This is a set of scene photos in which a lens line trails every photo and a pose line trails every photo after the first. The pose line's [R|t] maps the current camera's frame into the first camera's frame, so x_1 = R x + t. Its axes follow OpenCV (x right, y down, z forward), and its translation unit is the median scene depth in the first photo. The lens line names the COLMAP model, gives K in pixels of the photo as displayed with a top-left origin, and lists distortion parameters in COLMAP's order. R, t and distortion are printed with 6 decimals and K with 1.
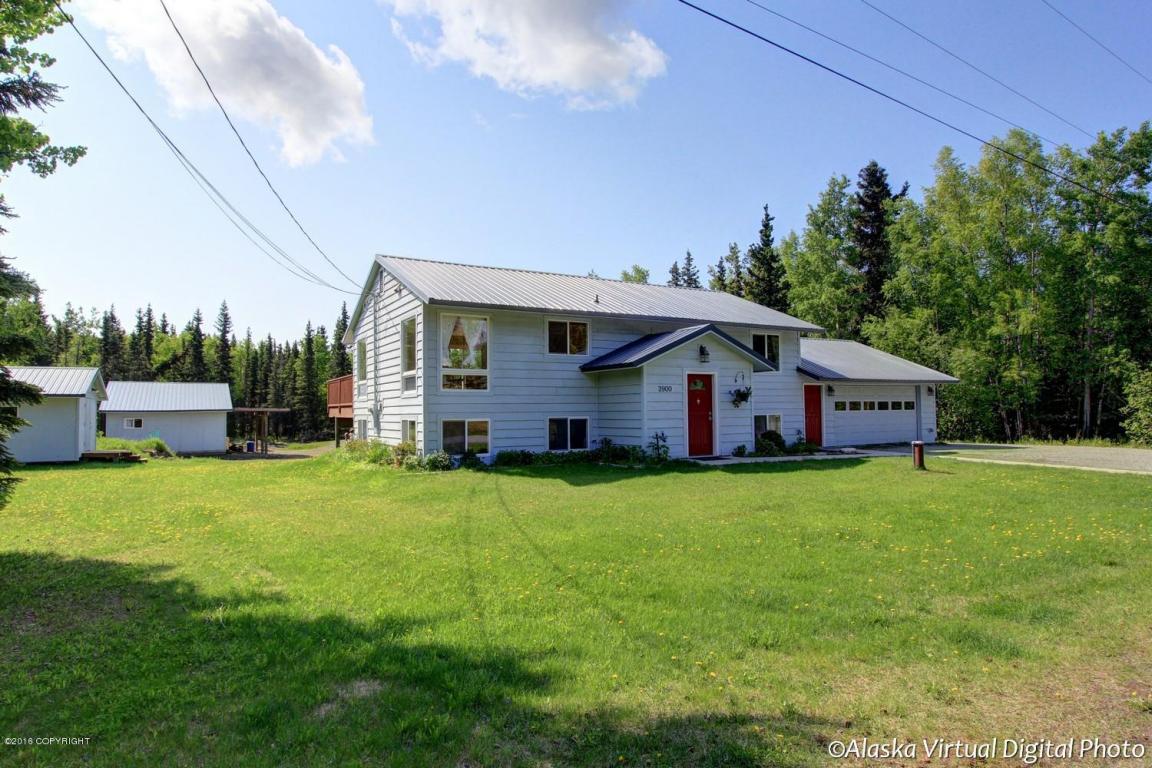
lens RADIAL K [[685.1, 0, 578.9], [0, 685.1, 403.4], [0, 0, 1]] dist [-0.000523, 0.001164]
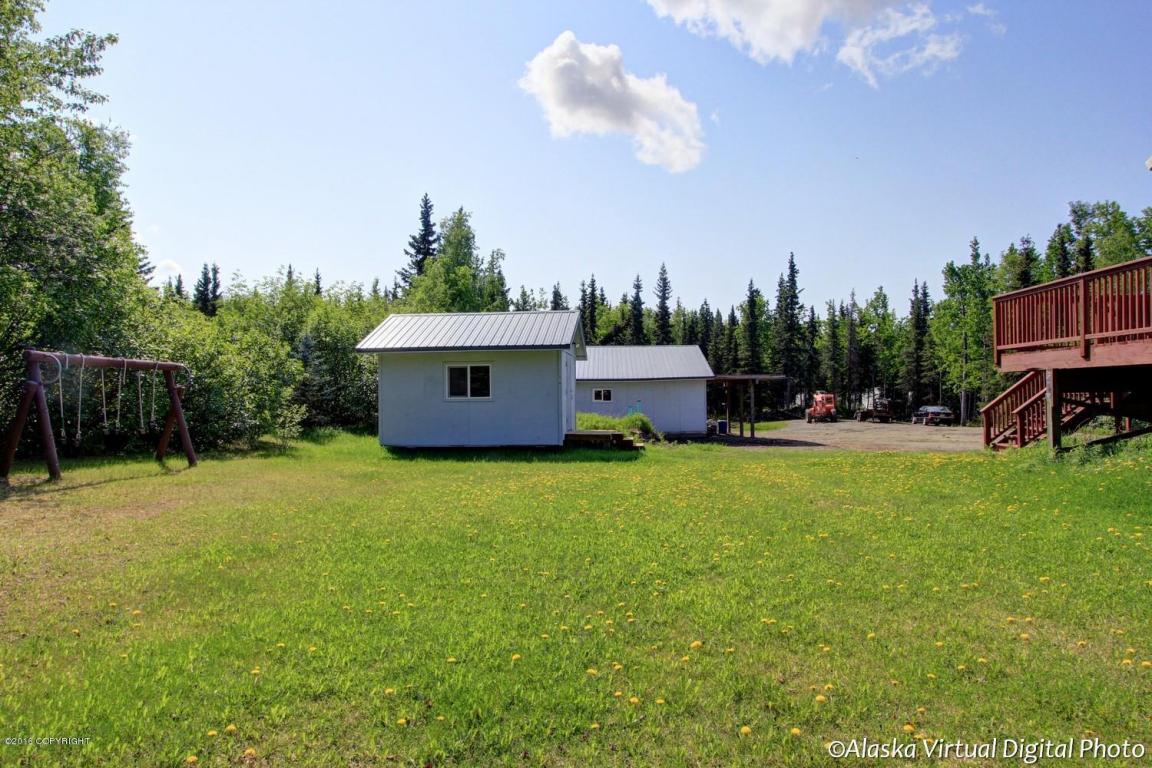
lens RADIAL K [[685.1, 0, 578.9], [0, 685.1, 403.4], [0, 0, 1]] dist [-0.000523, 0.001164]
pose [[0.852056, 0.000032, -0.523451, -0.148221], [0.014835, 0.999597, 0.024210, 0.010783], [0.523240, -0.028394, 0.851712, 0.178584]]
